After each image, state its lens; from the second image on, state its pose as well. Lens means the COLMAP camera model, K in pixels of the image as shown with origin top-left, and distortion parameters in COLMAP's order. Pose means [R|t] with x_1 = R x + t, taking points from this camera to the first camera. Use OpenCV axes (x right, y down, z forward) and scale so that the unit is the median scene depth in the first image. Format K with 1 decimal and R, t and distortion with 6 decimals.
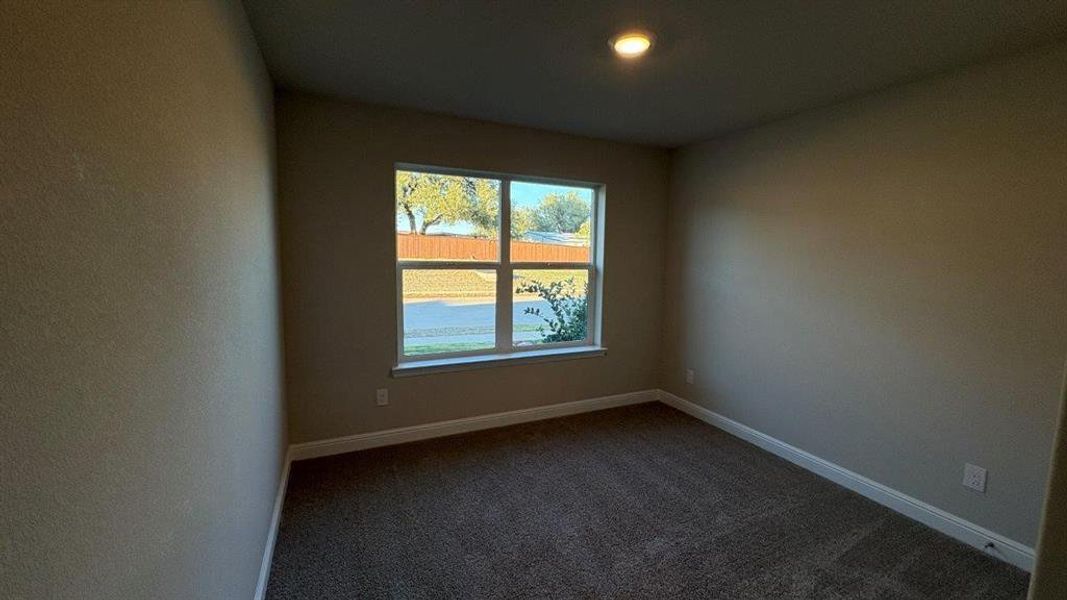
lens RADIAL K [[420.3, 0, 531.0], [0, 420.3, 300.3], [0, 0, 1]] dist [0.000188, -0.000103]
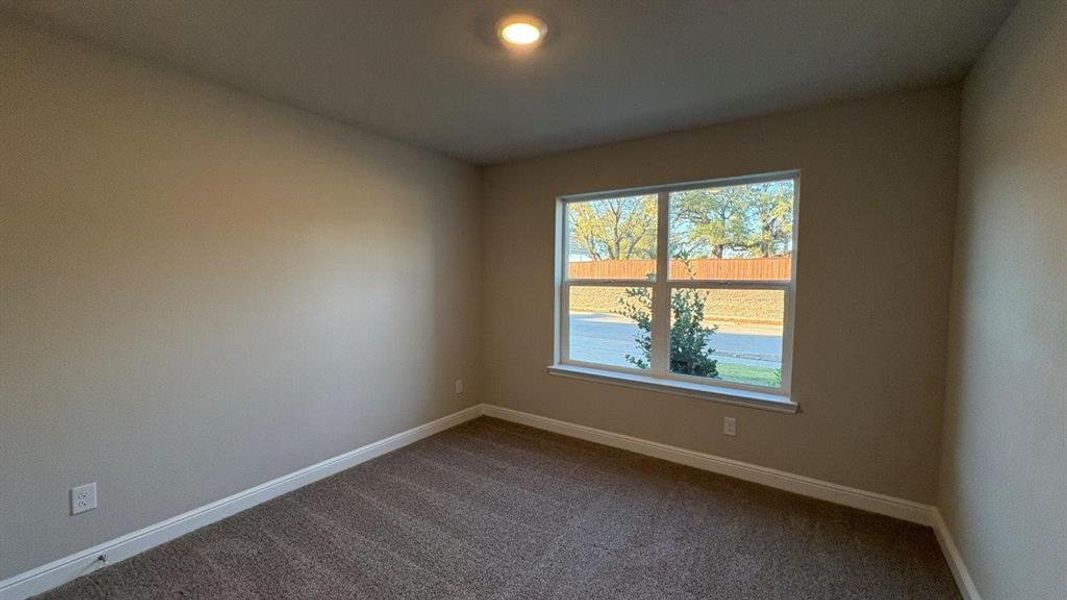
lens RADIAL K [[420.3, 0, 531.0], [0, 420.3, 300.3], [0, 0, 1]] dist [0.000188, -0.000103]
pose [[0.510086, 0.038455, -0.859263, 0.603588], [-0.080406, 0.996757, -0.003123, -0.019693], [0.856357, 0.070683, 0.511524, 0.285359]]
